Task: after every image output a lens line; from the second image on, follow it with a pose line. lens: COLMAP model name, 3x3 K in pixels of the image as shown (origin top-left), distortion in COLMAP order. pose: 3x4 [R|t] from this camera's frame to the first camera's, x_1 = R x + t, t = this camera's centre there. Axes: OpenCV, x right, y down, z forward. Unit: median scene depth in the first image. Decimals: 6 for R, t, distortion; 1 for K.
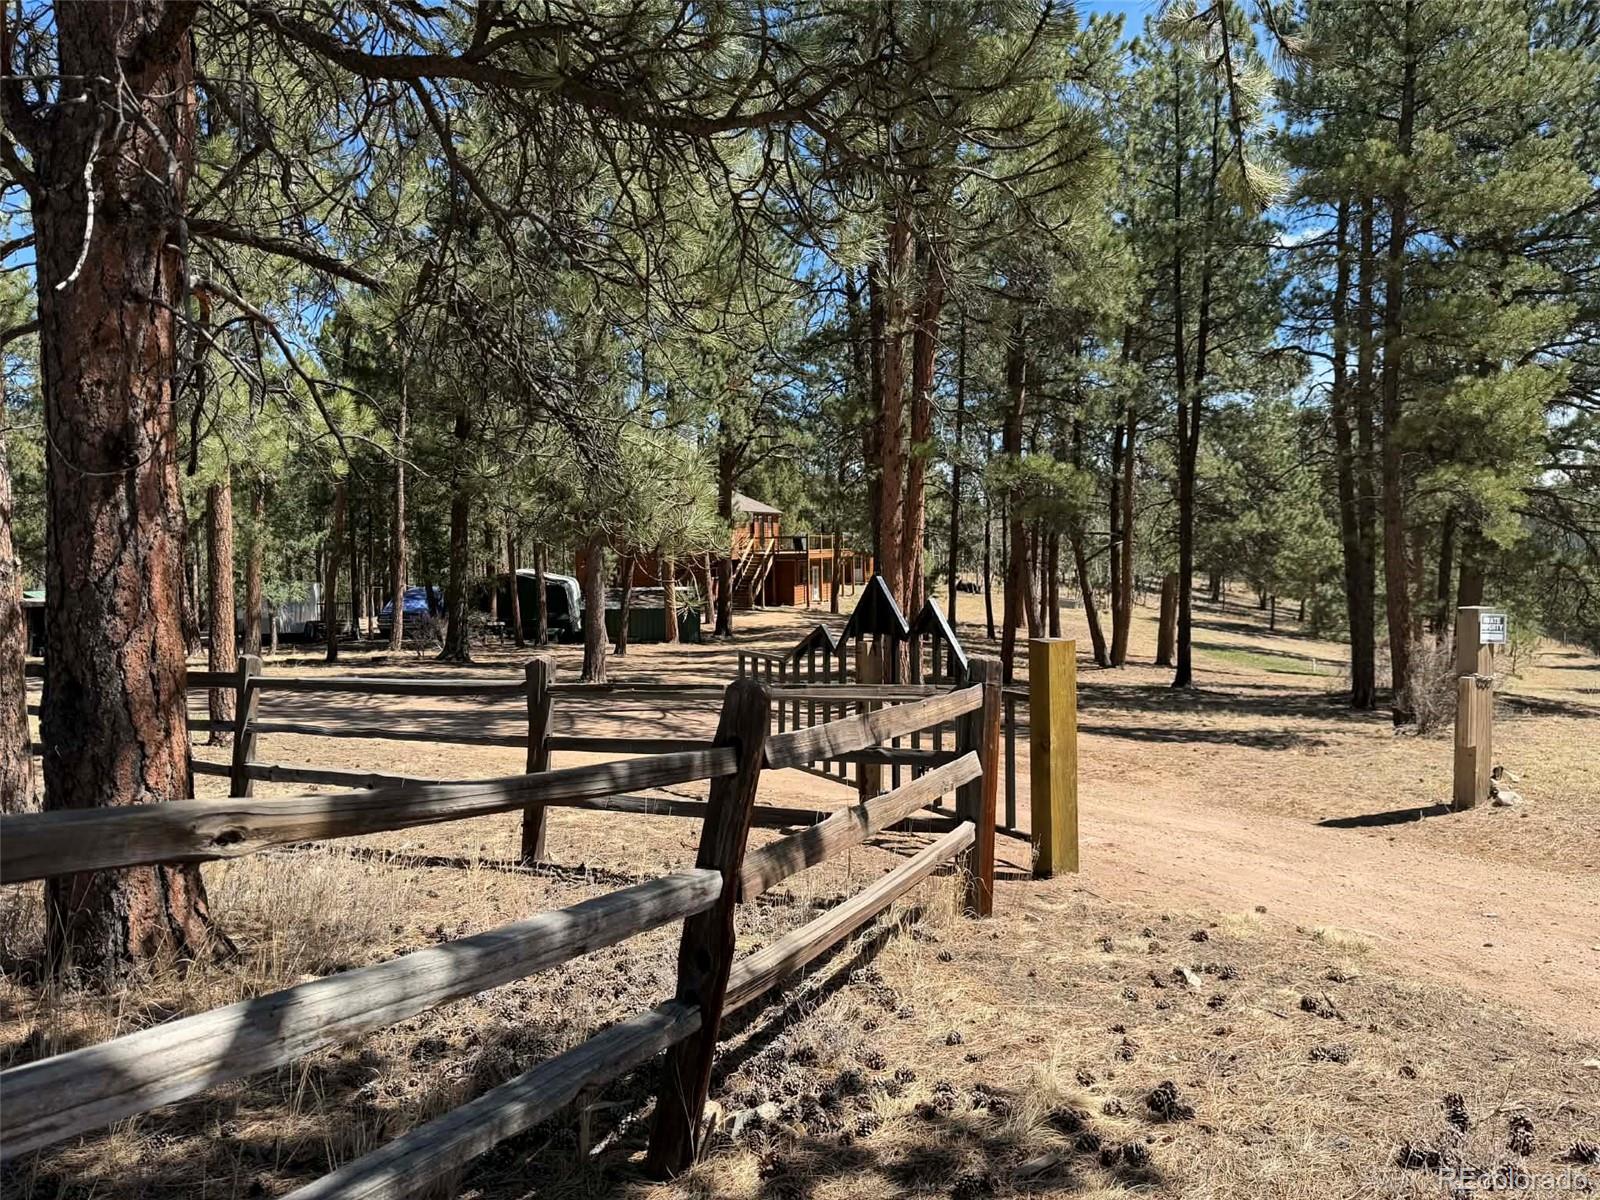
lens RADIAL K [[1128.0, 0, 809.4], [0, 1128.0, 603.1], [0, 0, 1]] dist [0.096326, -0.118730]
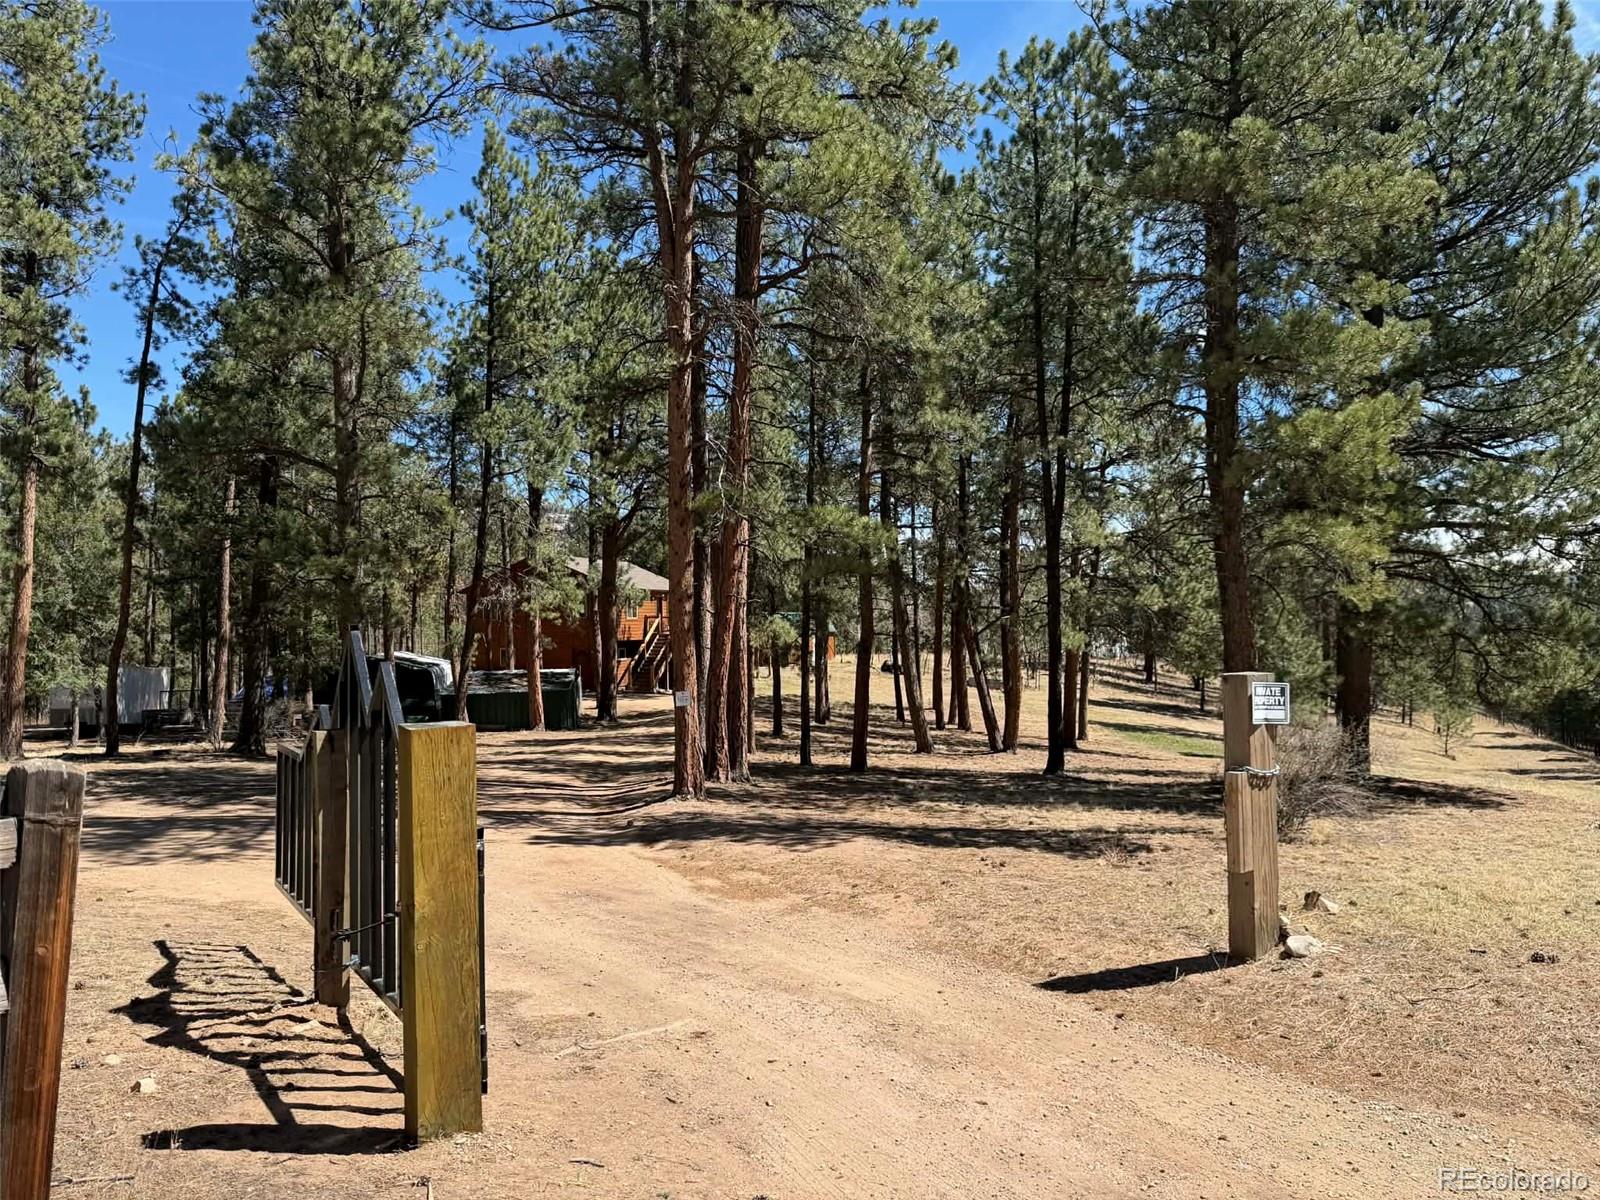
lens RADIAL K [[1128.0, 0, 811.5], [0, 1128.0, 605.5], [0, 0, 1]] dist [0.096326, -0.118730]
pose [[0.999280, -0.004613, 0.037656, 0.073975], [0.007301, 0.997409, -0.071563, 0.002747], [-0.037228, 0.071786, 0.996725, 0.077691]]
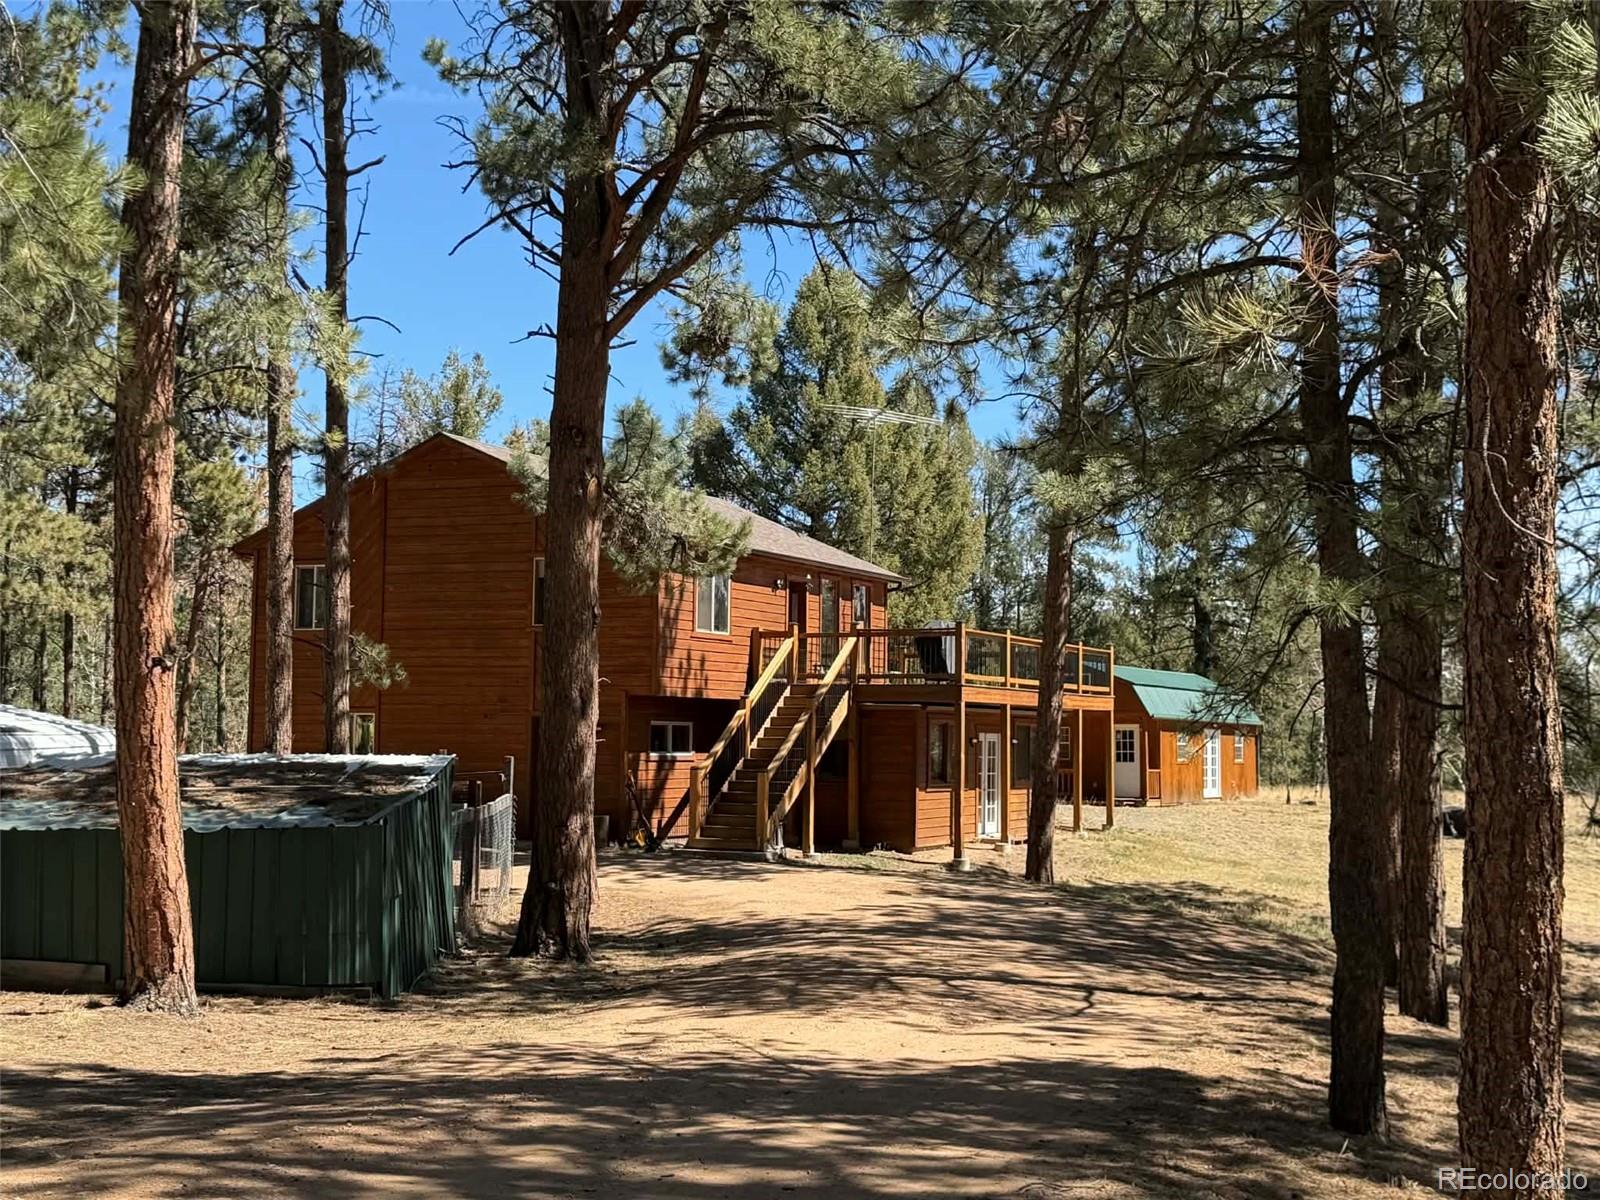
lens RADIAL K [[2040.4, 0, 815.2], [0, 2040.4, 586.9], [0, 0, 1]] dist [0.093686, 0.000000]
pose [[0.993731, 0.018222, -0.110305, 0.034585], [-0.032838, 0.990682, -0.132178, 0.008627], [0.106868, 0.134972, 0.985069, 0.732232]]
